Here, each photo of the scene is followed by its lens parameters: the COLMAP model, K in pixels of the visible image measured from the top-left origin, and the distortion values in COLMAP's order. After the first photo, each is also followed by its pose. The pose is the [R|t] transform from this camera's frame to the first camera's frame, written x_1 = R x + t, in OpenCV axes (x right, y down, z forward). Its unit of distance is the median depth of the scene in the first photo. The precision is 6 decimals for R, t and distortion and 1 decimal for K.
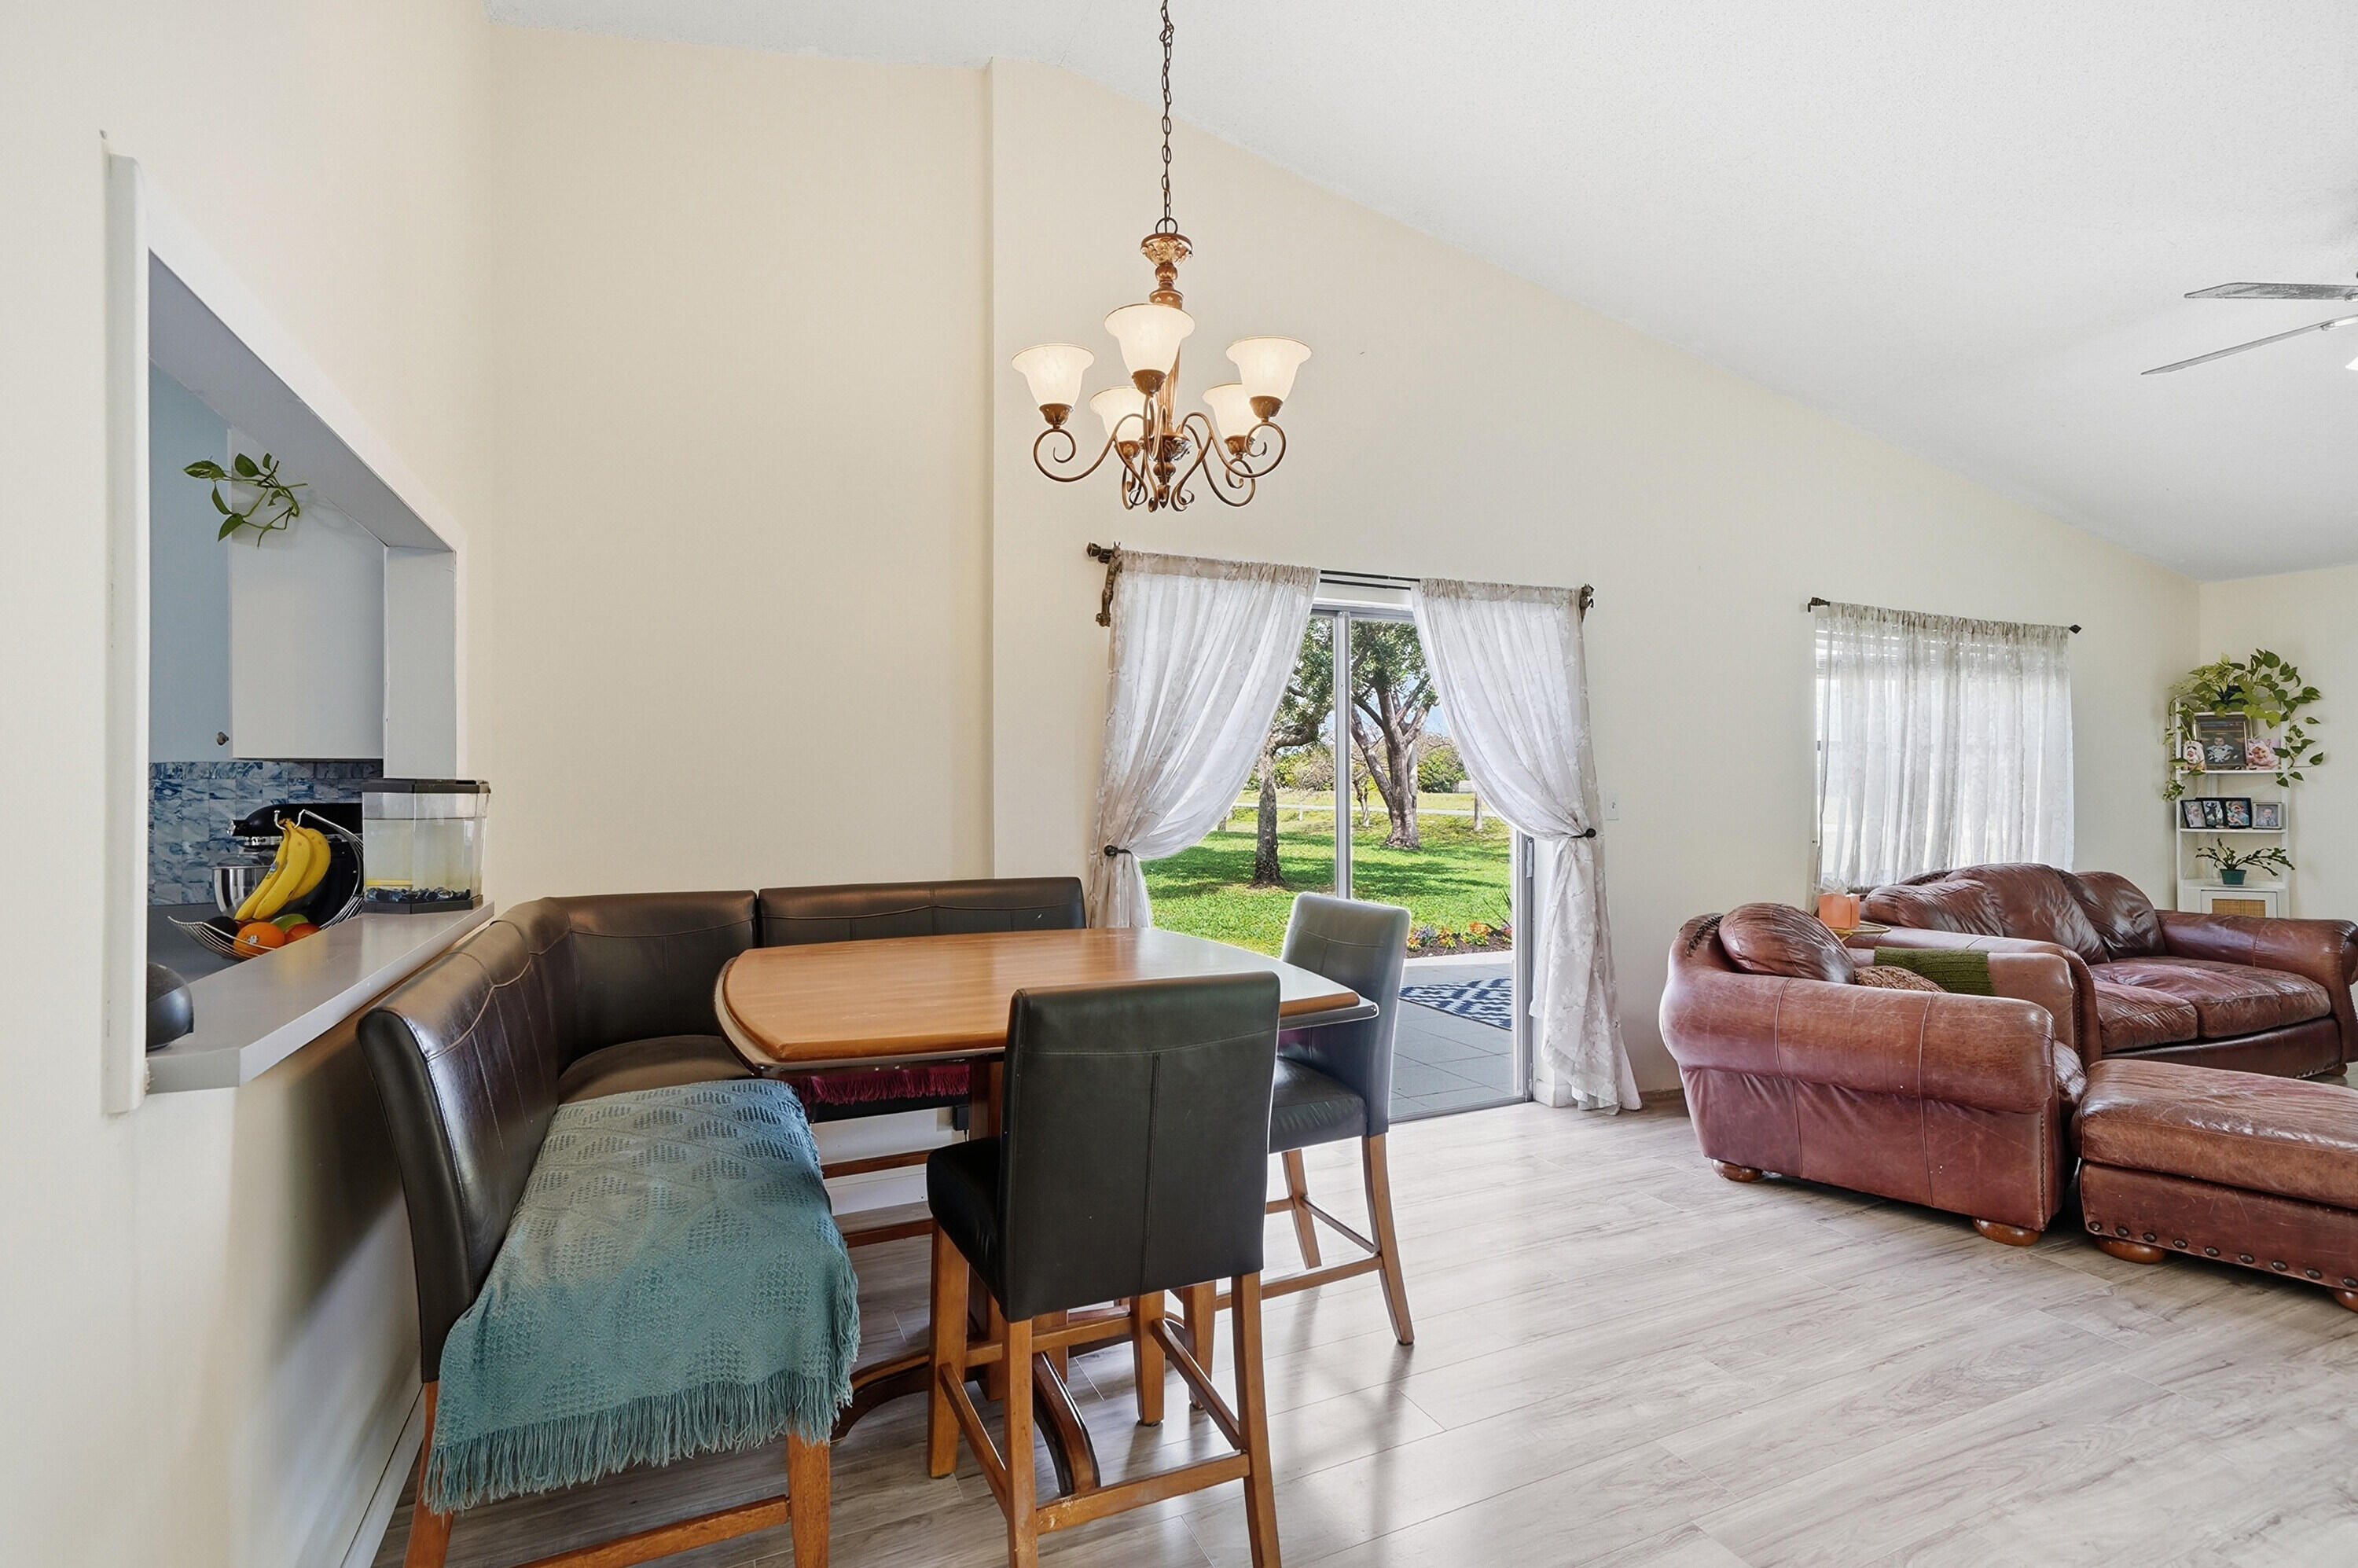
lens RADIAL K [[1071.8, 0, 1174.5], [0, 1071.8, 774.2], [0, 0, 1]] dist [0.003376, 0.003761]
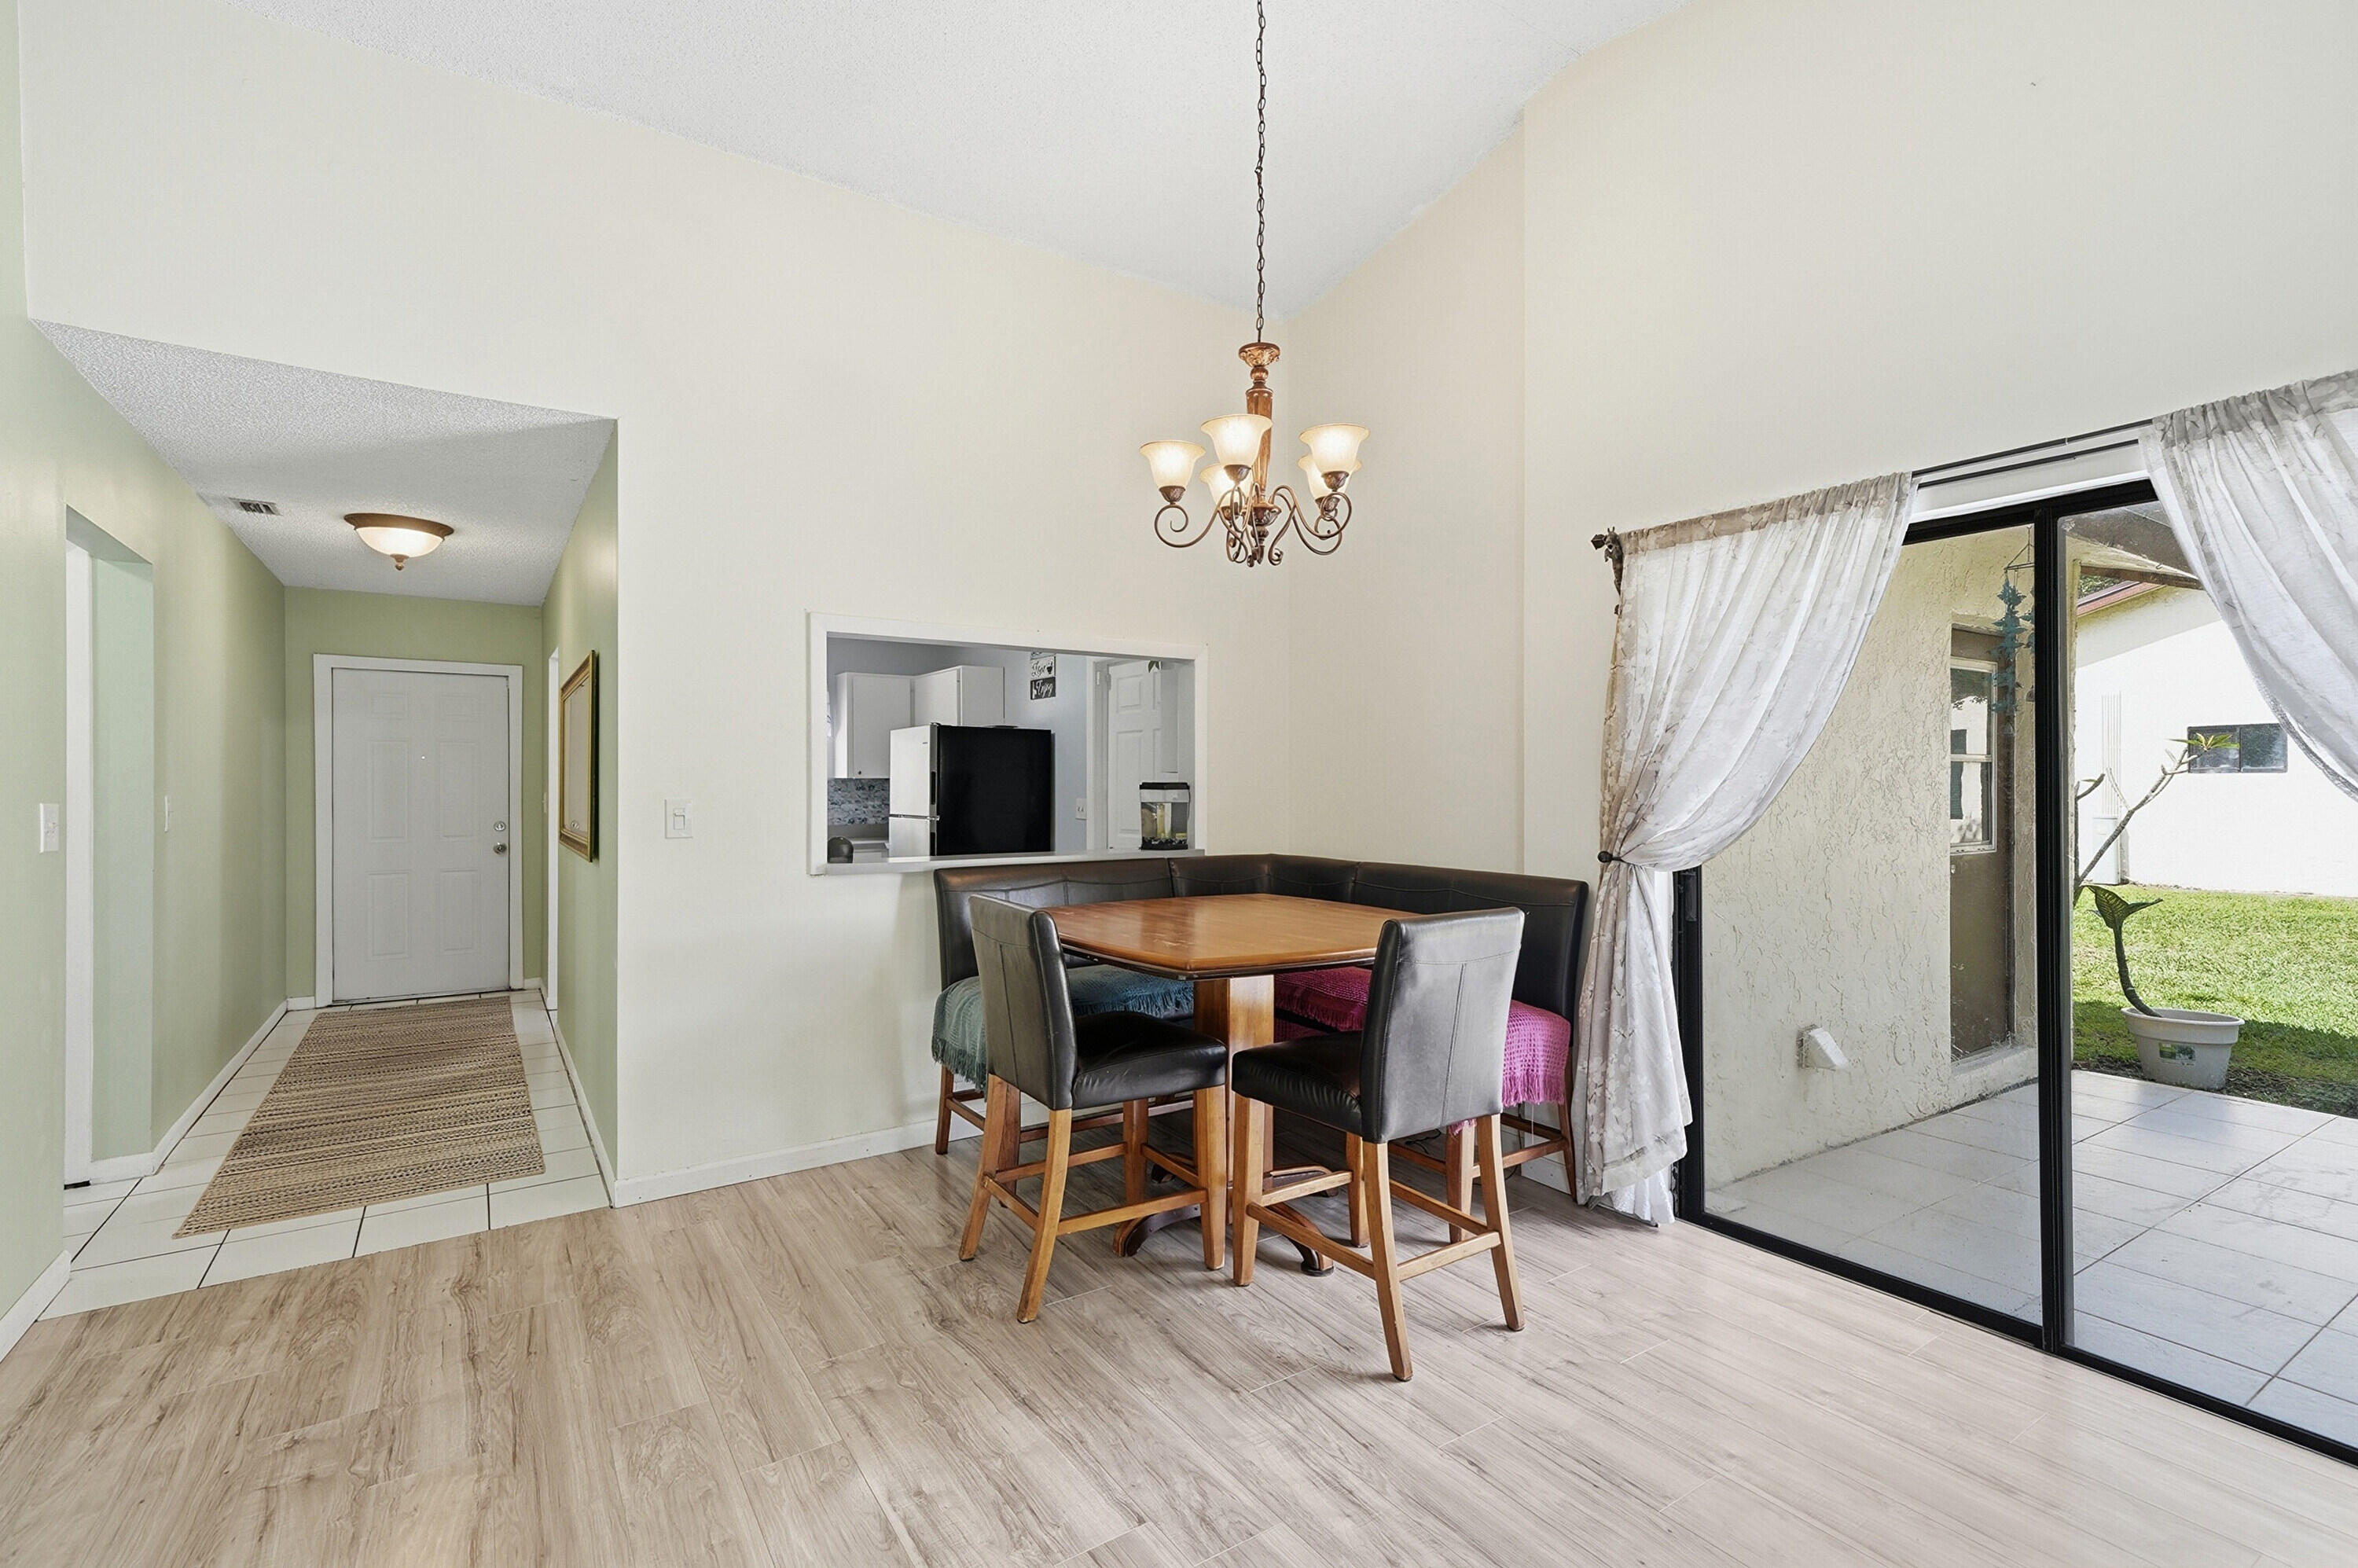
lens RADIAL K [[1073.2, 0, 1179.0], [0, 1073.2, 784.0], [0, 0, 1]] dist [0.006067, 0.000348]
pose [[0.157271, 0.004109, -0.987547, 0.703198], [0.008030, 0.999953, 0.005440, -0.001255], [0.987523, -0.008785, 0.157231, 0.415796]]
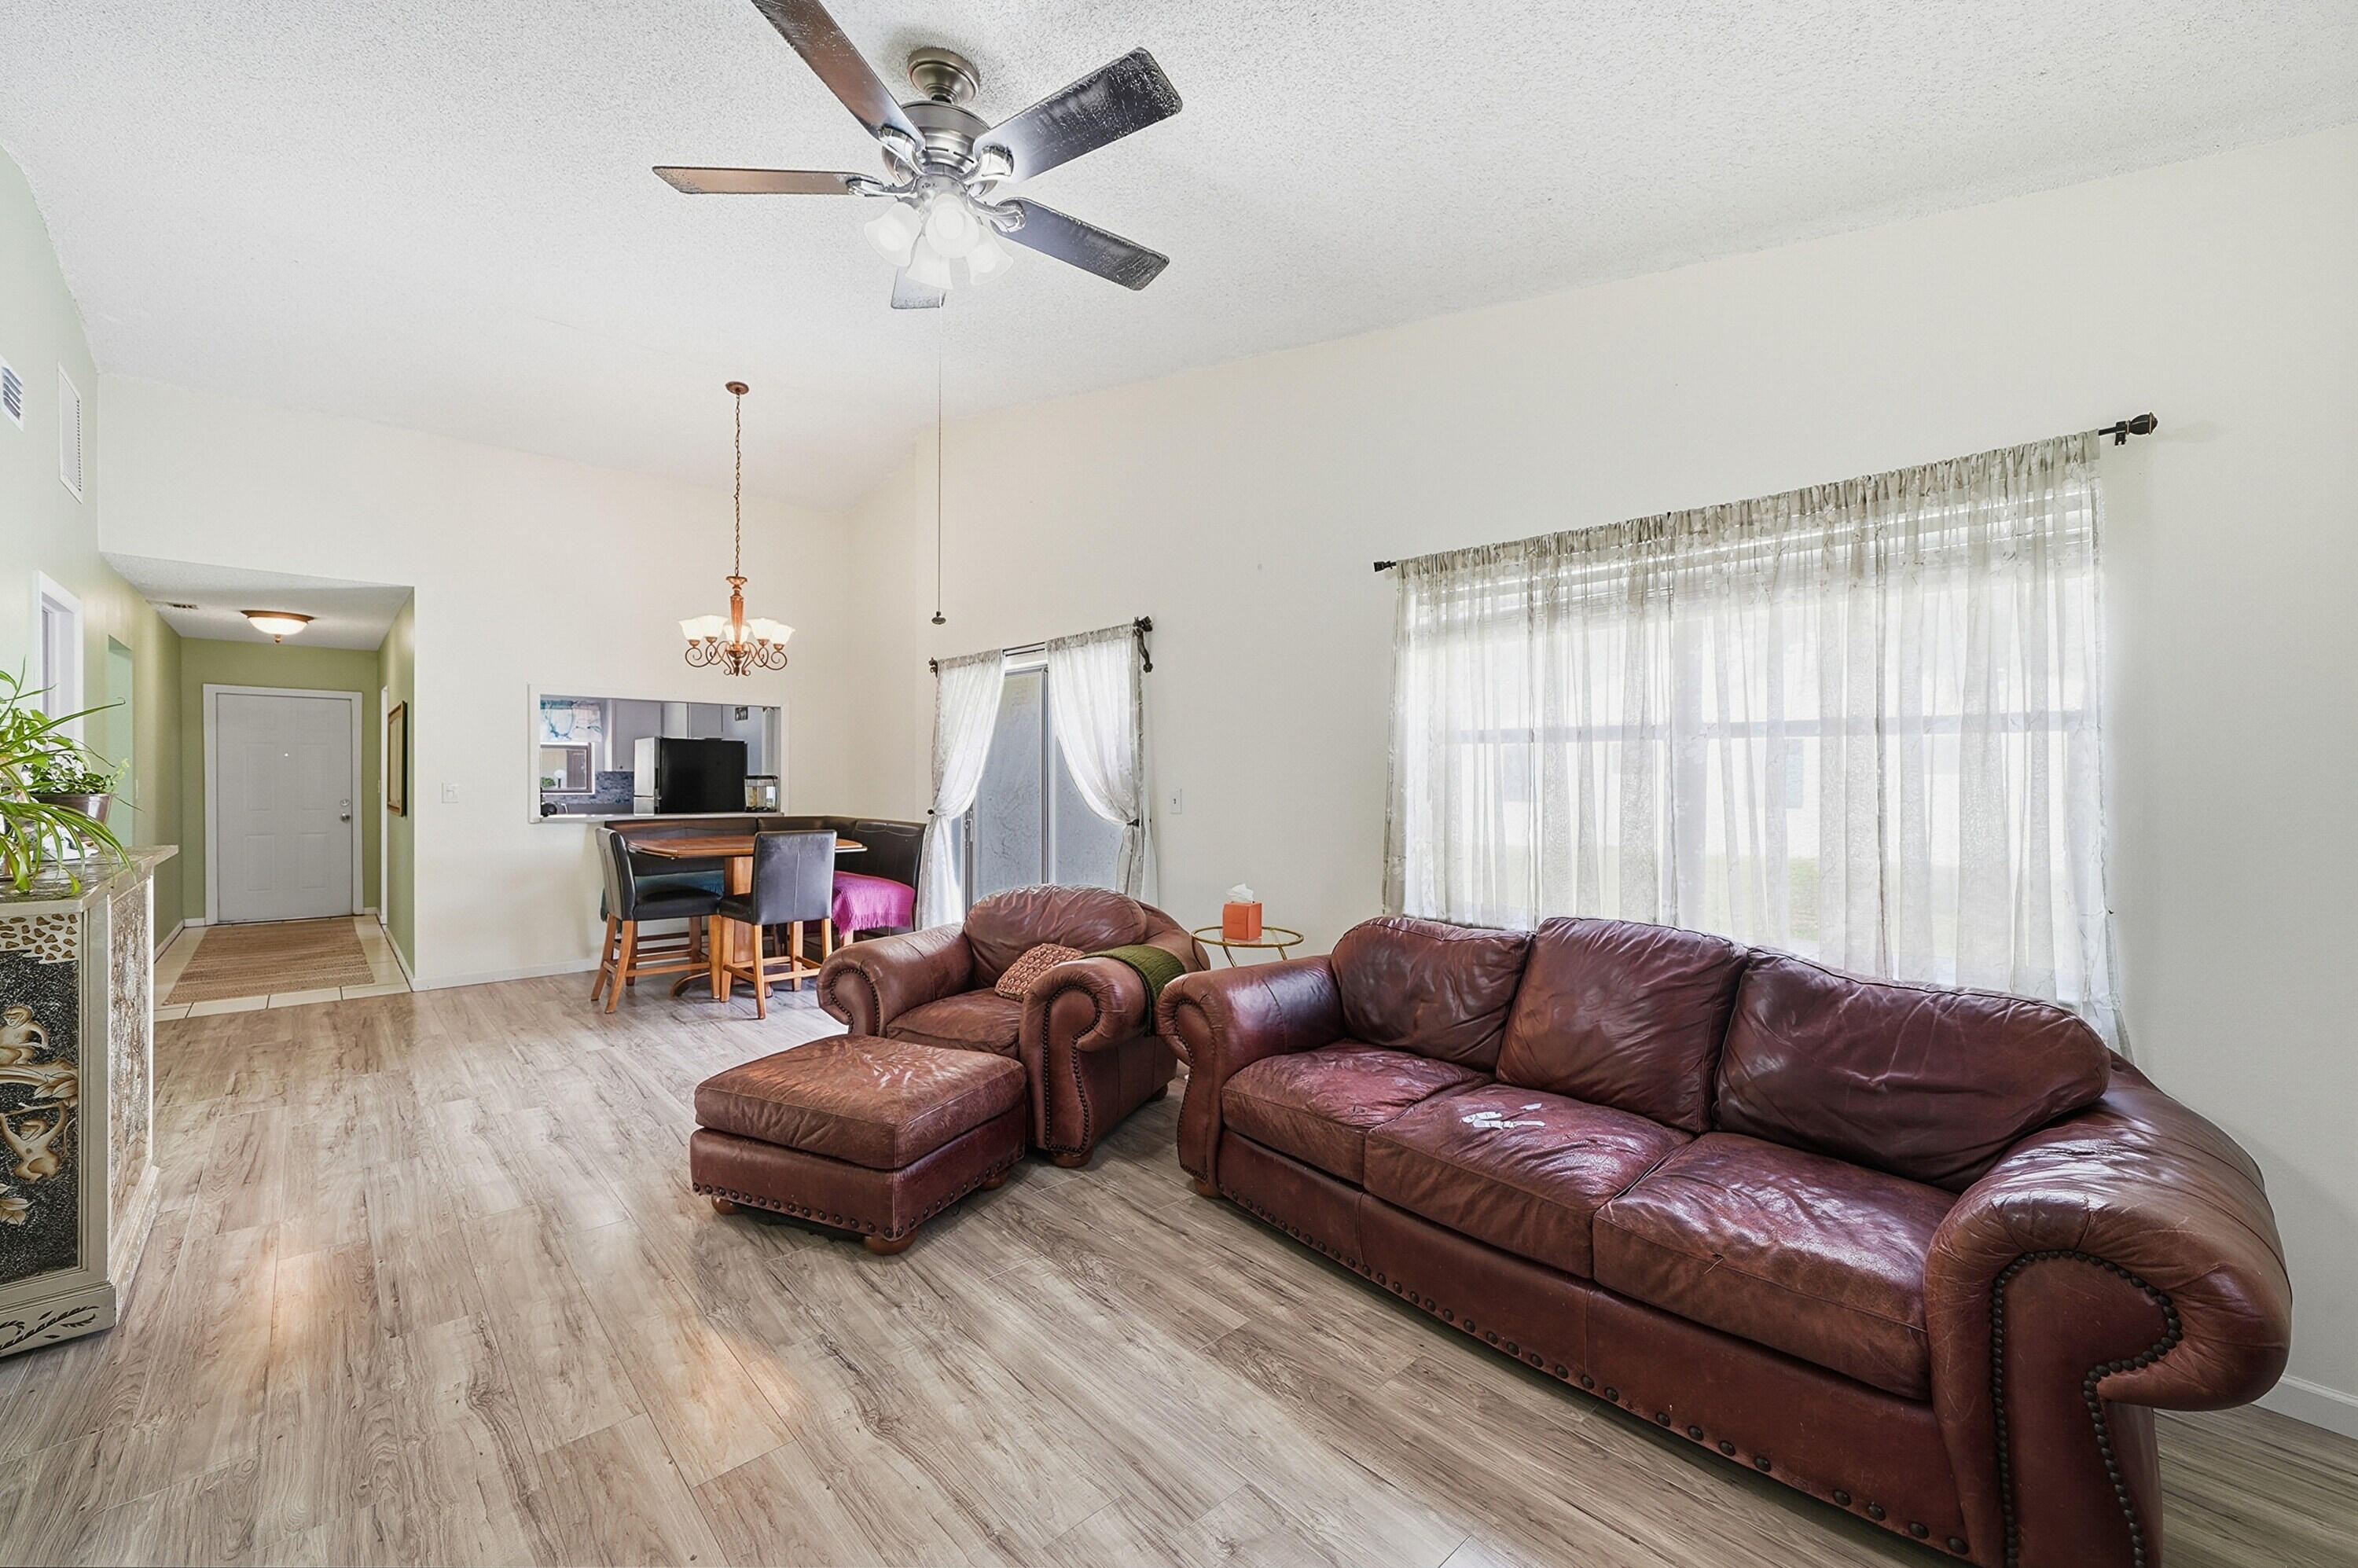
lens RADIAL K [[966.4, 0, 1186.2], [0, 966.4, 787.7], [0, 0, 1]] dist [0.001158, -0.000067]
pose [[0.307412, 0.014430, -0.951467, 1.560187], [0.000210, 0.999884, 0.015232, -0.001610], [0.951577, -0.004882, 0.307373, 0.777359]]
